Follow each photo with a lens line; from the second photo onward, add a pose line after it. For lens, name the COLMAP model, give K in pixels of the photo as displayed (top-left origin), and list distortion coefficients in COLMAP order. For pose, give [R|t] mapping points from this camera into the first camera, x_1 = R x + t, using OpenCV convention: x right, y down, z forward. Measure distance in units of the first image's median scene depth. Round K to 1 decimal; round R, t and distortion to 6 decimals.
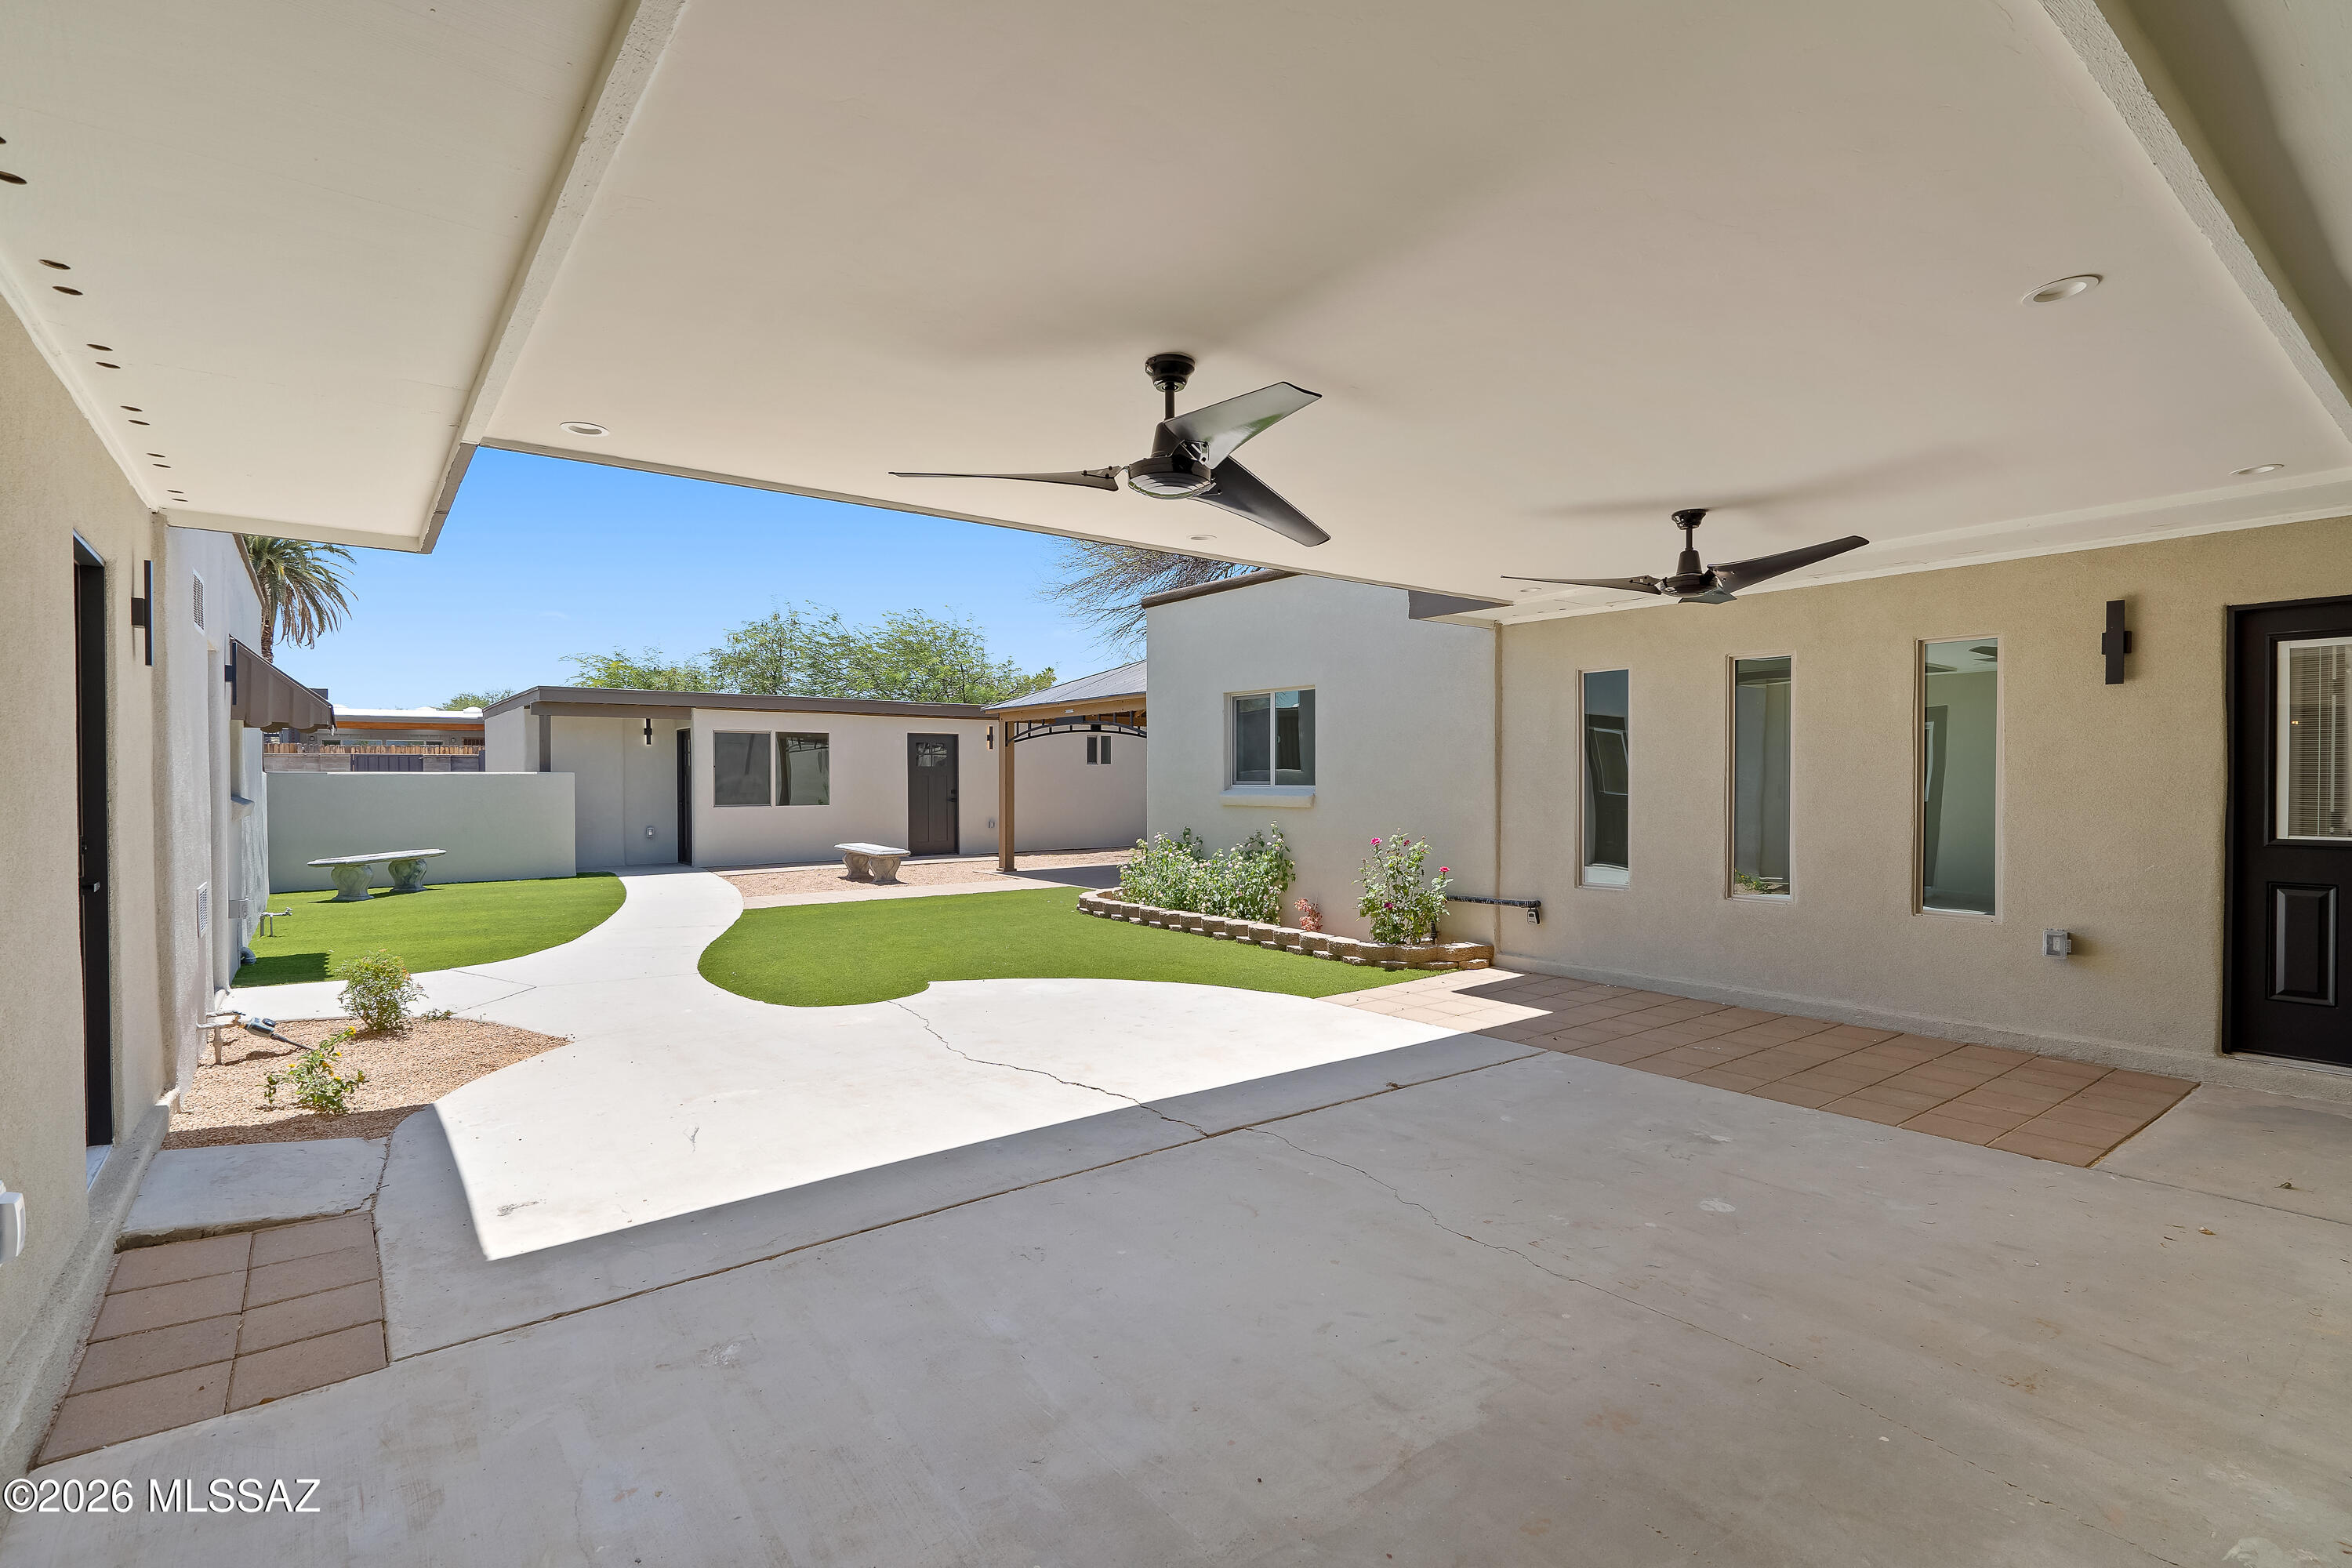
lens RADIAL K [[1087.4, 0, 1172.7], [0, 1087.4, 795.0], [0, 0, 1]] dist [-0.002229, 0.000529]
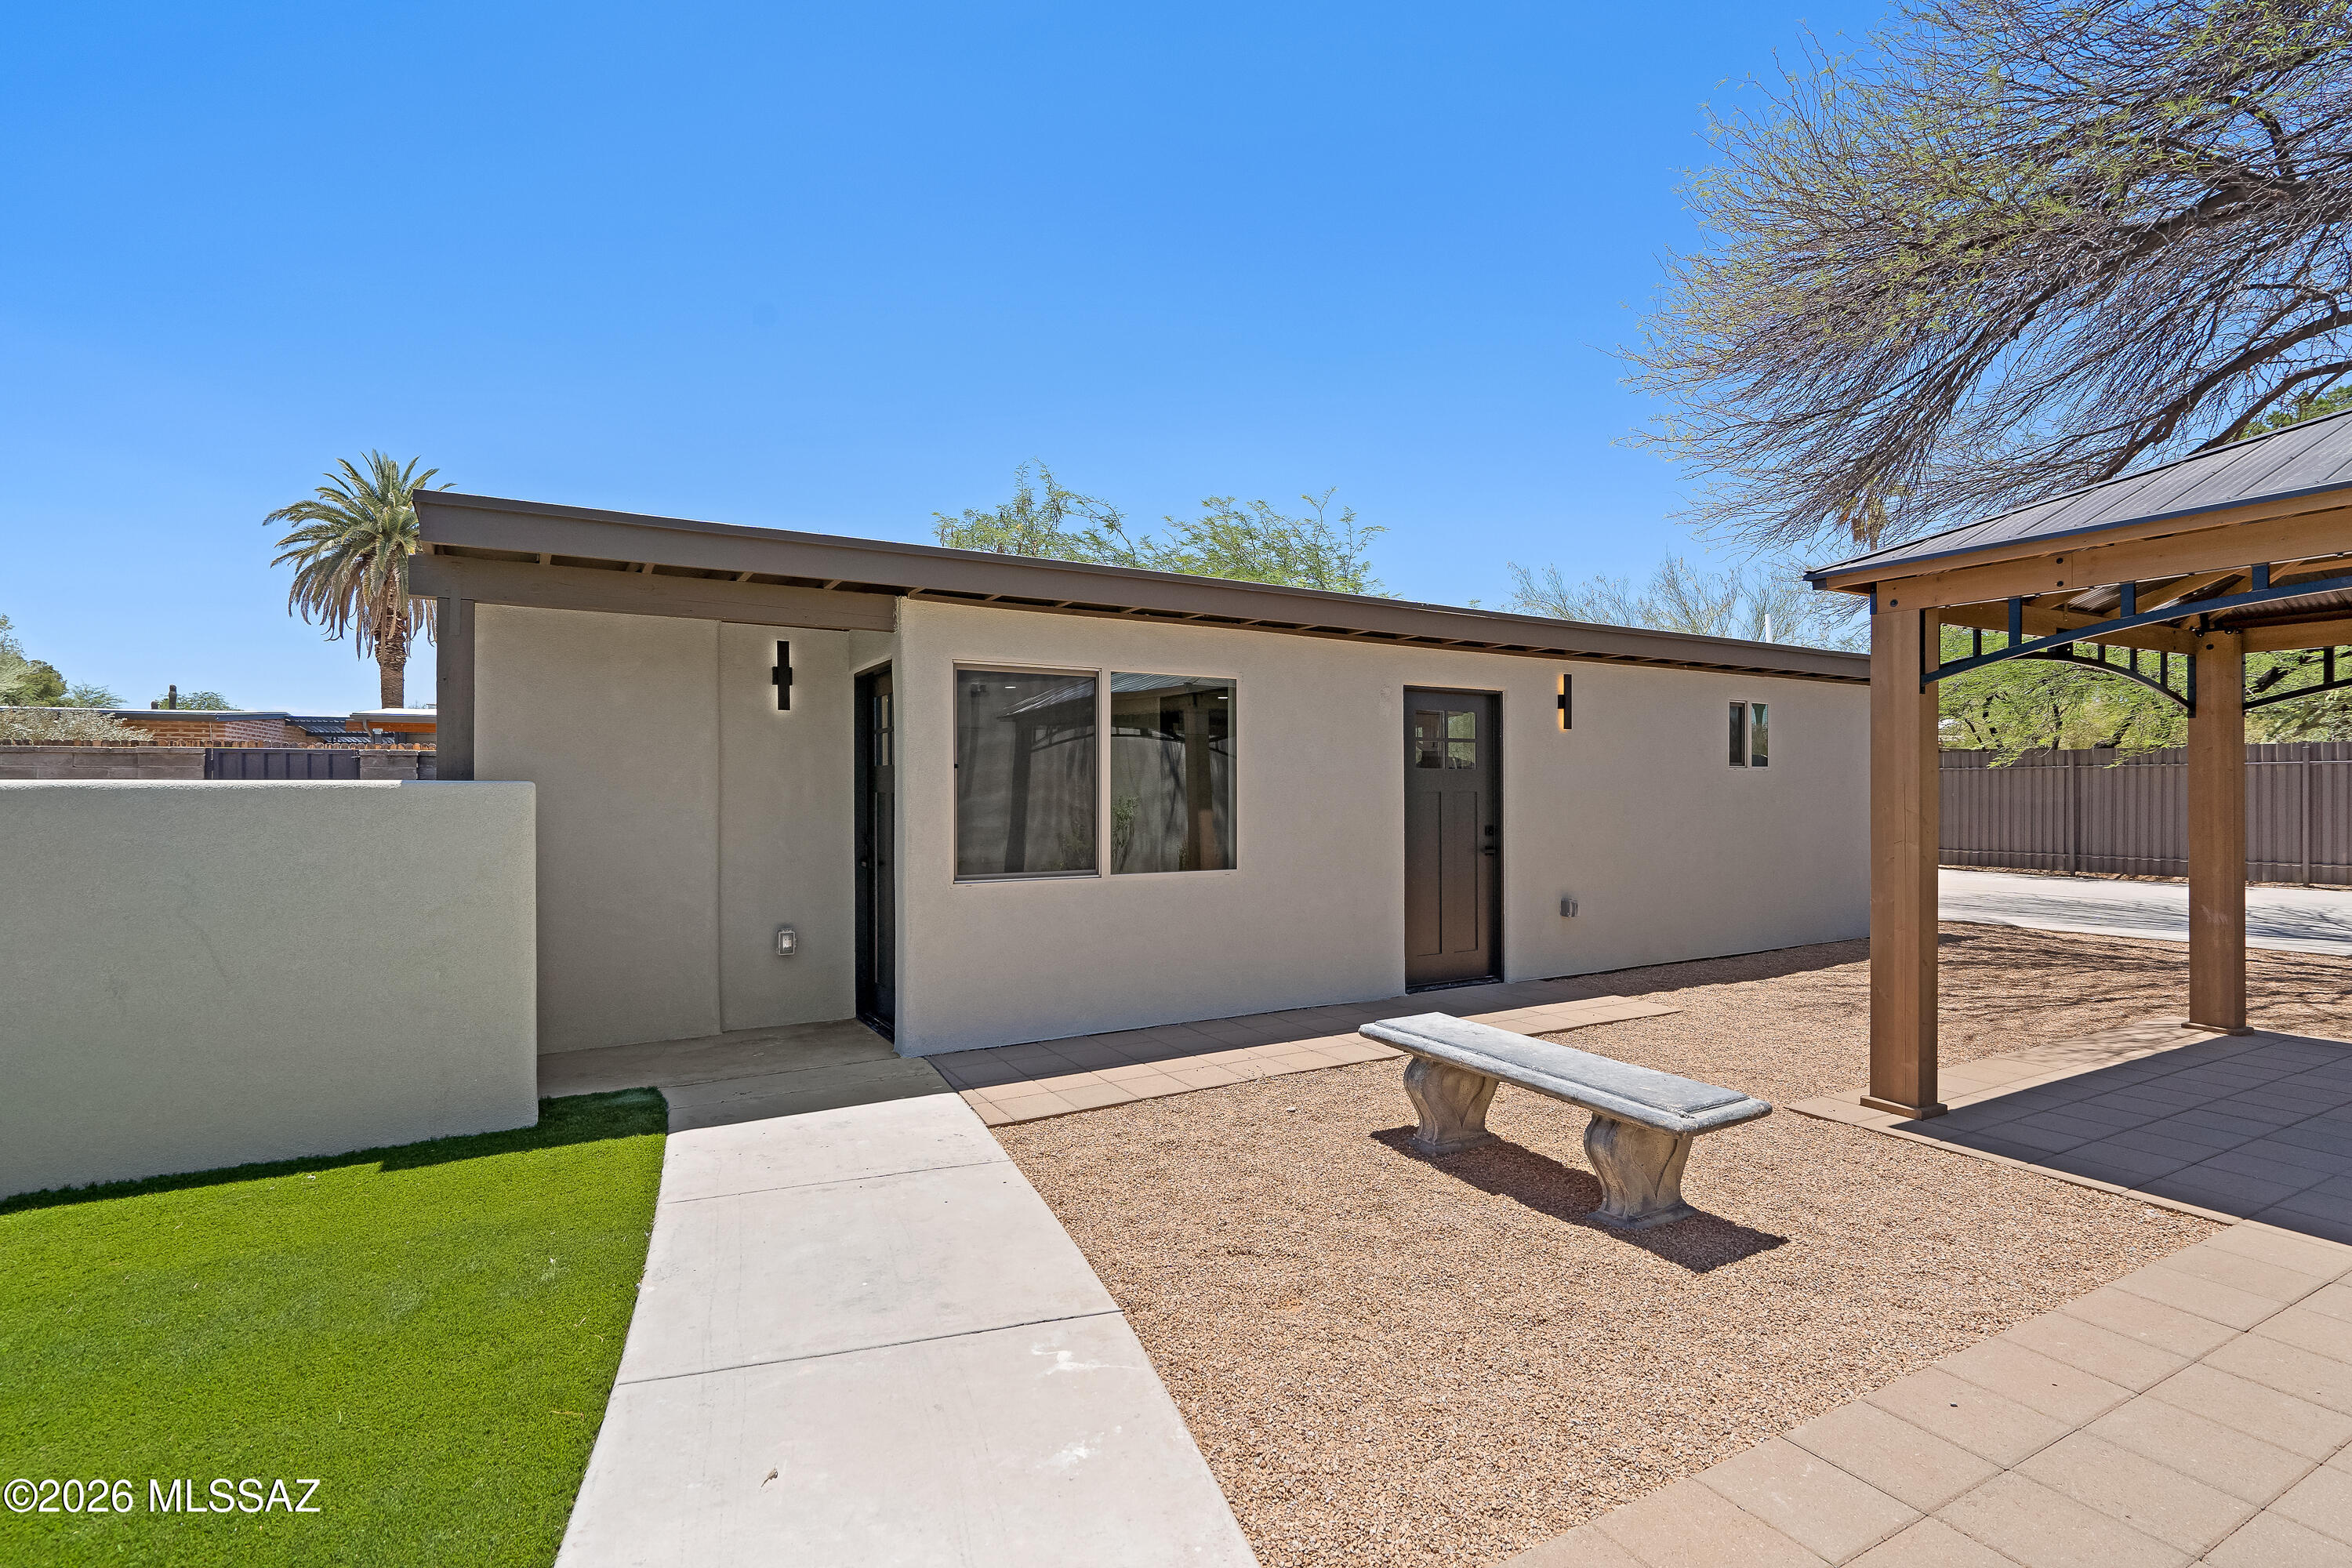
lens RADIAL K [[1087.4, 0, 1174.9], [0, 1087.4, 785.0], [0, 0, 1]] dist [-0.002229, 0.000529]
pose [[0.990968, -0.000690, -0.134093, -0.296771], [-0.002635, 0.999693, -0.024620, -0.011145], [0.134069, 0.024751, 0.990663, 0.644976]]
